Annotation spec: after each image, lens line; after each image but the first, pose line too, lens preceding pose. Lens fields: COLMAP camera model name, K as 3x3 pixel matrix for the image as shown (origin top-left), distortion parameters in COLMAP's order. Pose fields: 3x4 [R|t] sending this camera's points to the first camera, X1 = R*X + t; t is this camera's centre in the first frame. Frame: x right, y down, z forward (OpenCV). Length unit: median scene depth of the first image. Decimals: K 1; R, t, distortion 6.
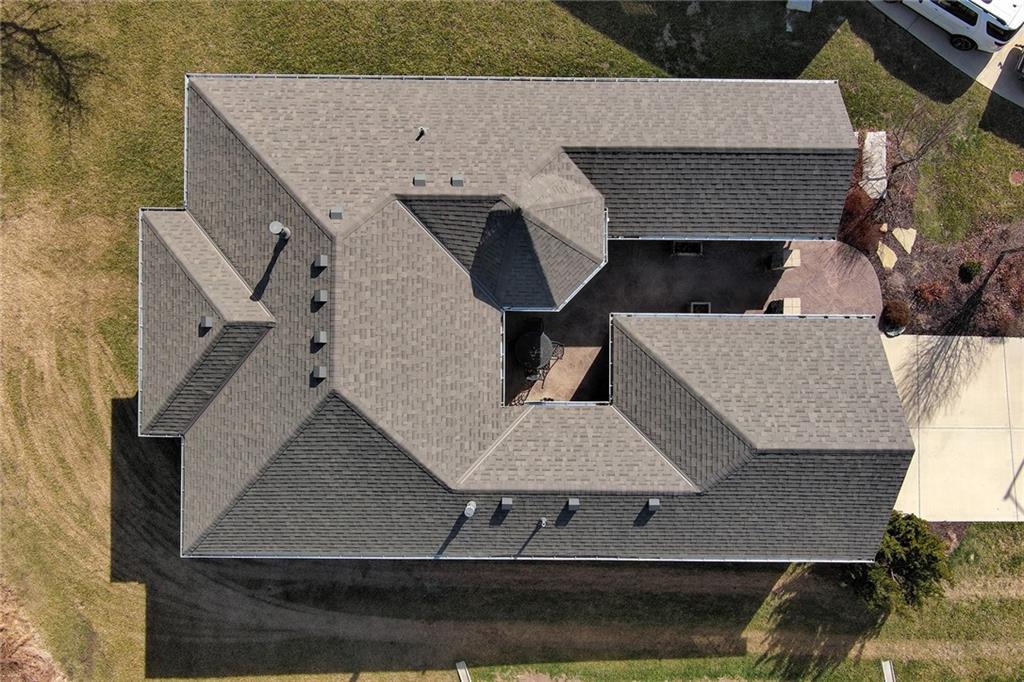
lens RADIAL K [[796.5, 0, 512.0], [0, 796.5, 341.0], [0, 0, 1]] dist [0.005466, -0.003831]
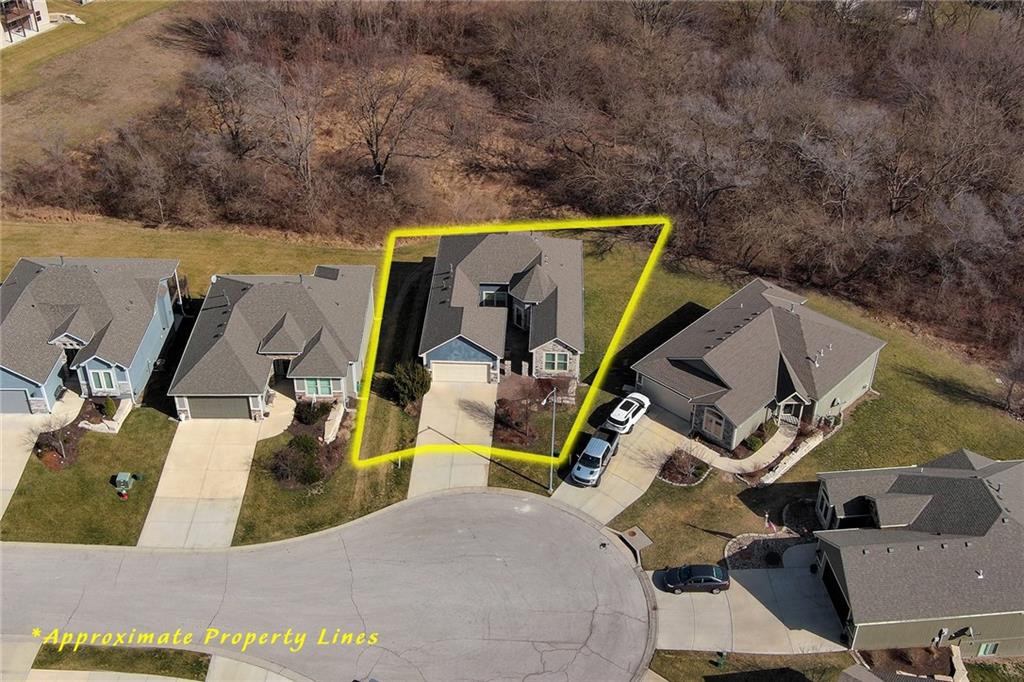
lens RADIAL K [[1134.8, 0, 512.0], [0, 1134.8, 341.0], [0, 0, 1]] dist [0.008396, -0.009410]
pose [[-0.034265, 0.576150, -0.816626, 3.375204], [-0.999348, -0.029037, 0.021446, -0.134179], [-0.011356, 0.816828, 0.576769, -1.275893]]
